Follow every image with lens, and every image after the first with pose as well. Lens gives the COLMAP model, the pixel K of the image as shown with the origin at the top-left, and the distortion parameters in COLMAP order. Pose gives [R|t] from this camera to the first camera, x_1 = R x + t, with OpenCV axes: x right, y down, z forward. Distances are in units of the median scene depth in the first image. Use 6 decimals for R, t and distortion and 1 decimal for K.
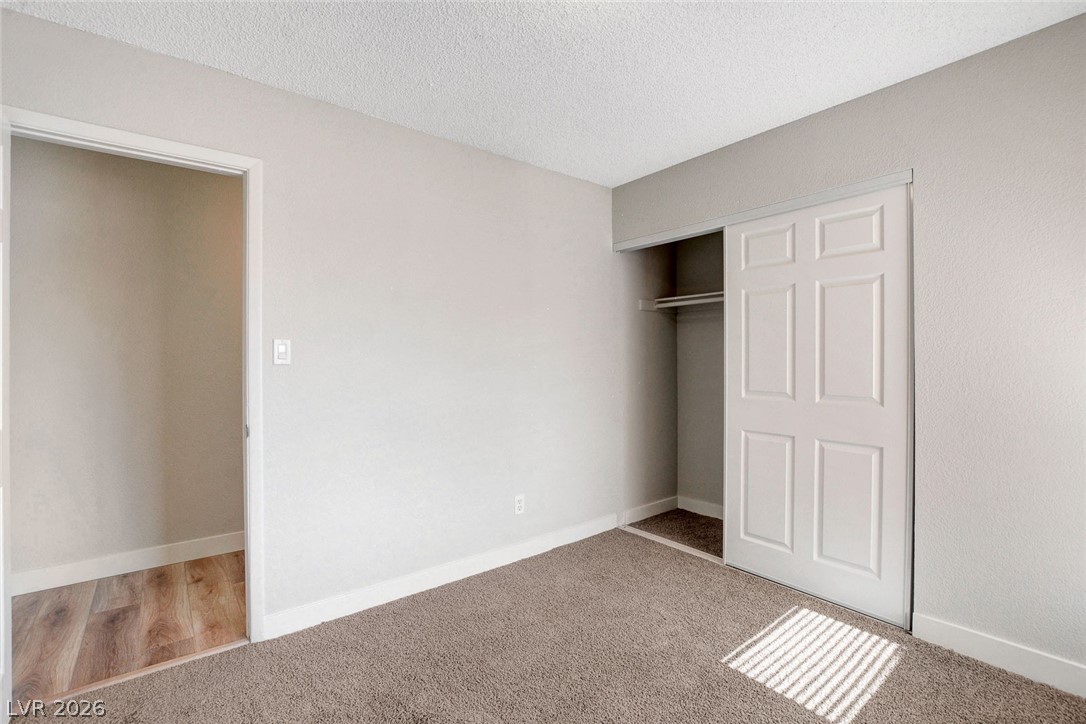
lens RADIAL K [[480.2, 0, 547.0], [0, 480.2, 364.3], [0, 0, 1]] dist [-0.022883, -0.000029]
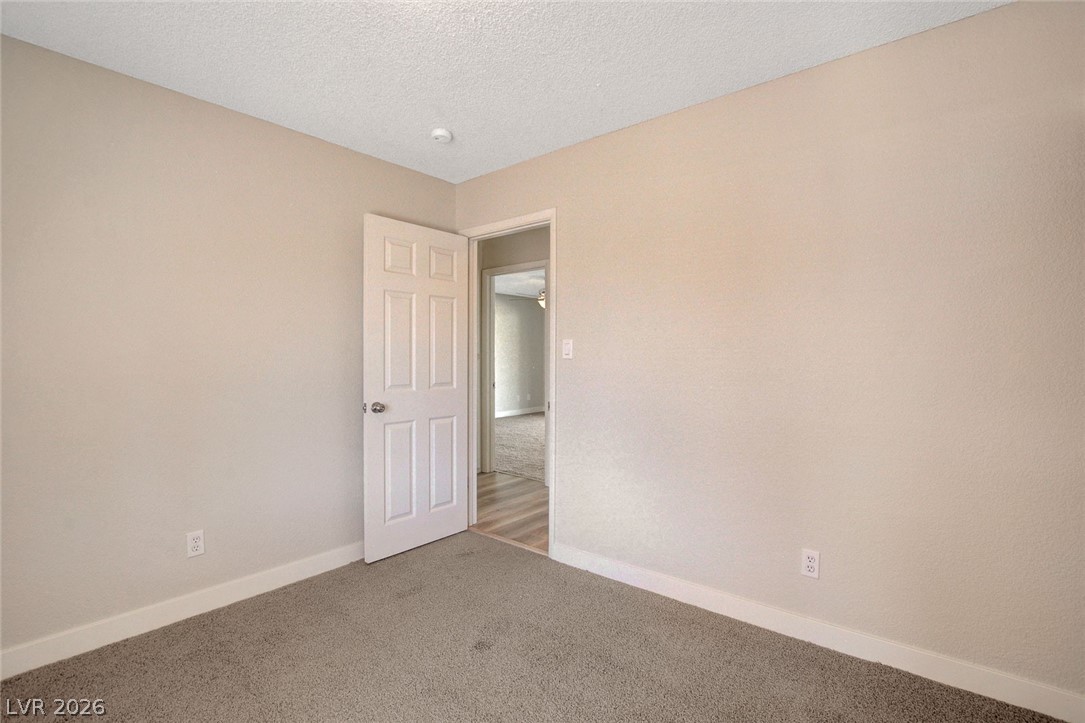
lens RADIAL K [[479.8, 0, 546.5], [0, 479.8, 363.8], [0, 0, 1]] dist [-0.022883, -0.000029]
pose [[0.225955, 0.008087, -0.974104, 0.712091], [-0.024966, 0.999685, 0.002508, 0.011840], [0.973818, 0.023753, 0.226085, 0.618599]]
